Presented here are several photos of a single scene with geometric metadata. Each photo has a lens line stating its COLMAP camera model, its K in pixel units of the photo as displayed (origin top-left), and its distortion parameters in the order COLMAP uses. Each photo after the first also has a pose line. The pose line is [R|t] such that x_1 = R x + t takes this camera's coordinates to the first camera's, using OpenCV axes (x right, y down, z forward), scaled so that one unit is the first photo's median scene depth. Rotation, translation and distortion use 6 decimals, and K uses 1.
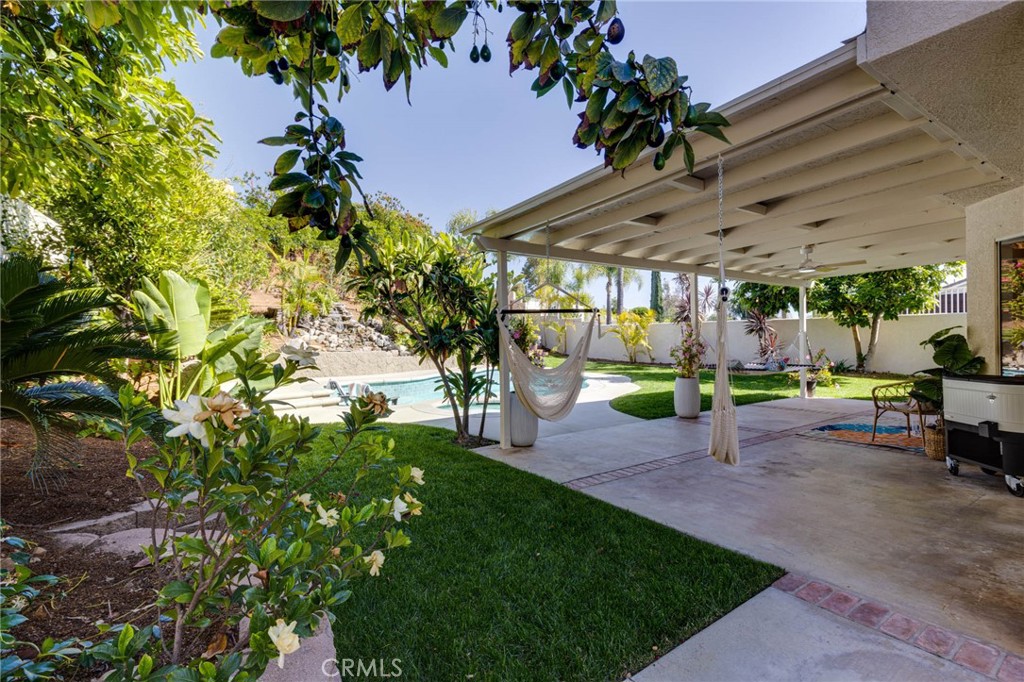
lens RADIAL K [[453.2, 0, 507.2], [0, 453.2, 341.0], [0, 0, 1]] dist [0.002786, -0.000814]
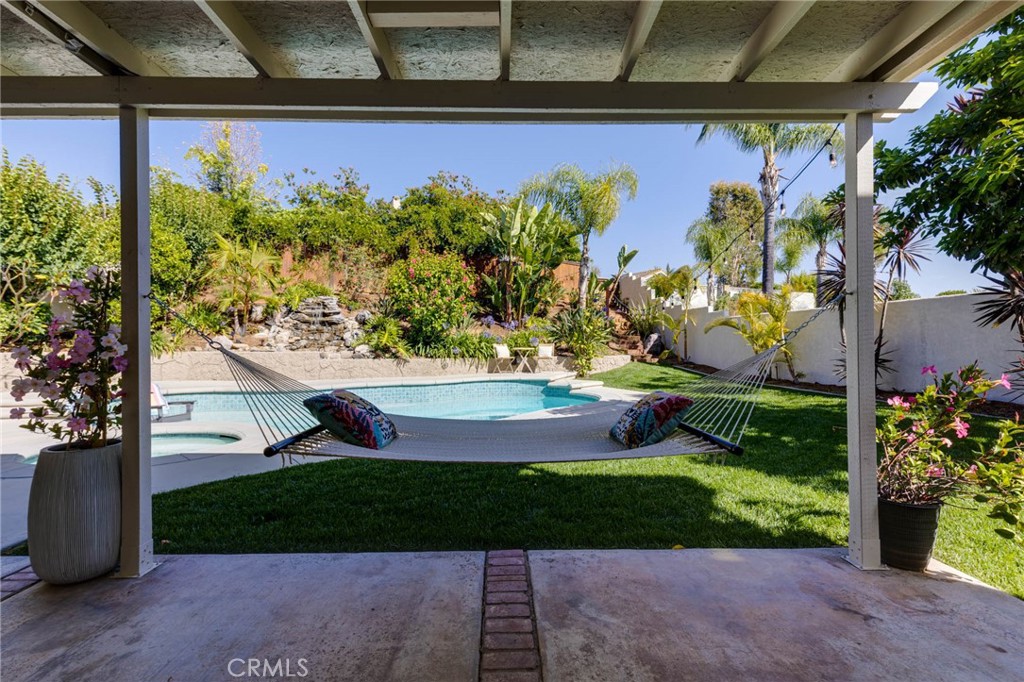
lens RADIAL K [[453.2, 0, 507.2], [0, 453.2, 341.0], [0, 0, 1]] dist [0.002786, -0.000814]
pose [[0.840583, 0.001106, -0.541682, 0.448733], [-0.004416, 0.999979, -0.004812, 0.005078], [0.541665, 0.006437, 0.840570, 0.494829]]
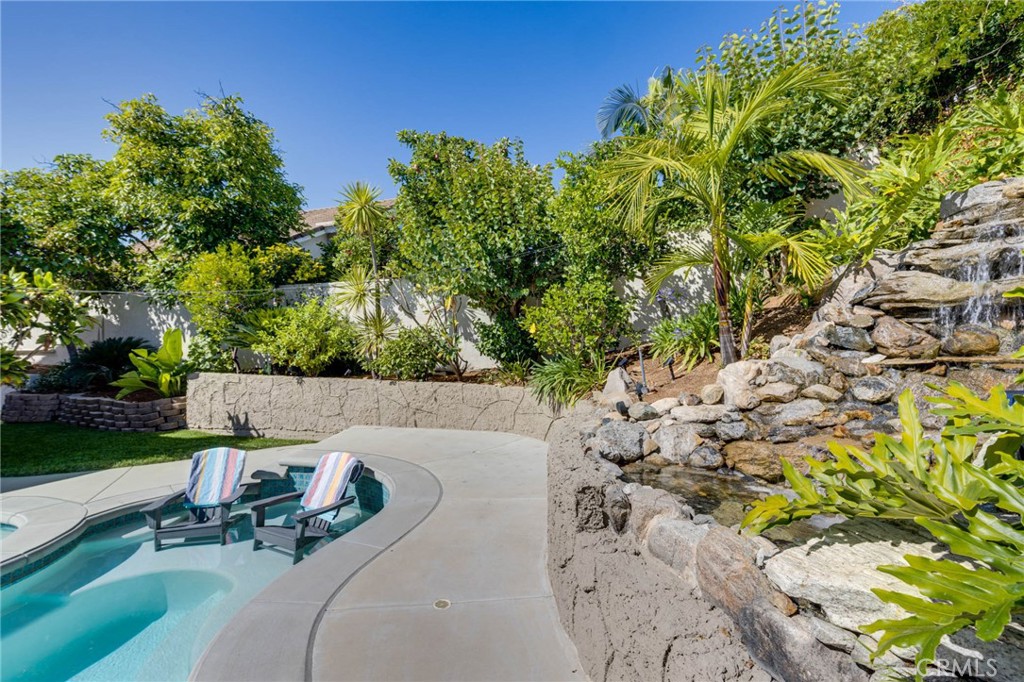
lens RADIAL K [[453.2, 0, 507.2], [0, 453.2, 341.0], [0, 0, 1]] dist [0.002786, -0.000814]
pose [[-0.755353, 0.001203, -0.655317, -0.150654], [0.003378, 0.999992, -0.002057, -0.023734], [0.655310, -0.003767, -0.755351, 1.085151]]
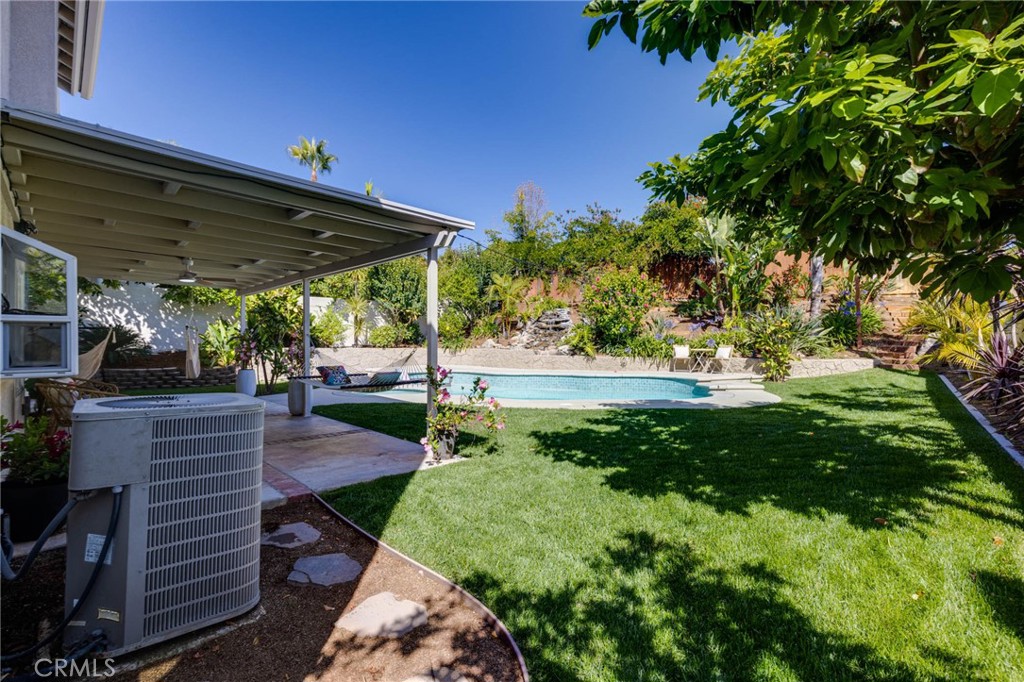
lens RADIAL K [[455.0, 0, 508.9], [0, 455.0, 339.6], [0, 0, 1]] dist [0.002457, -0.000712]
pose [[0.188492, 0.004999, -0.982062, 0.865505], [-0.002981, 0.999985, 0.004519, -0.009371], [0.982070, 0.002076, 0.188504, 0.709028]]
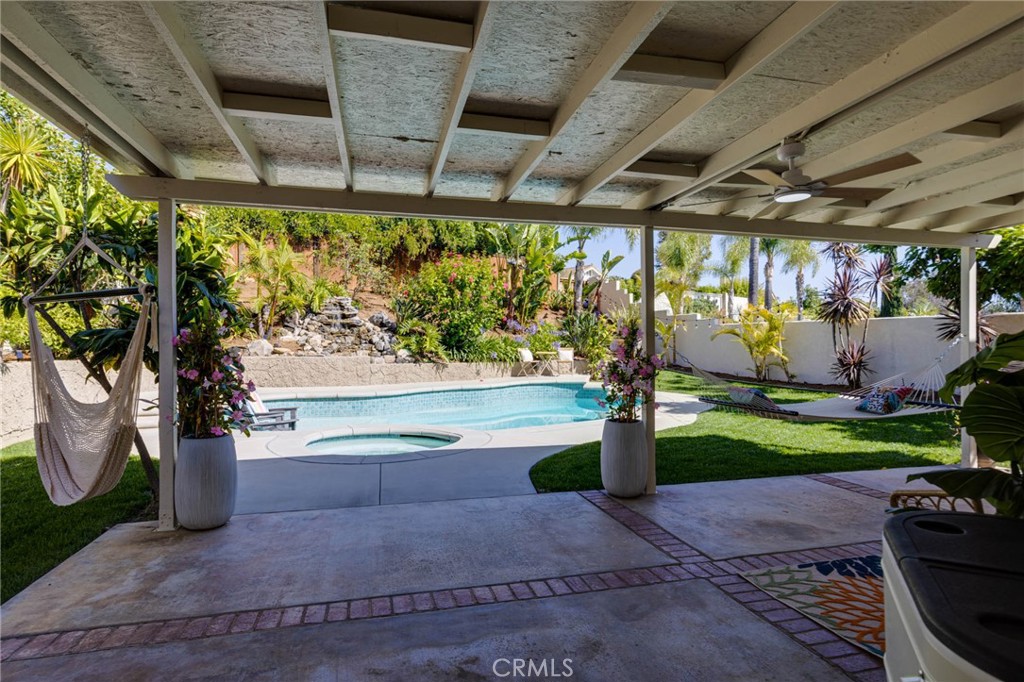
lens RADIAL K [[533.0, 0, 505.8], [0, 533.0, 341.8], [0, 0, 1]] dist [-0.003179, 0.000116]
pose [[0.942401, 0.010427, -0.334323, 0.264675], [-0.011156, 0.999938, -0.000260, -0.006070], [0.334300, 0.003975, 0.942458, 0.199063]]
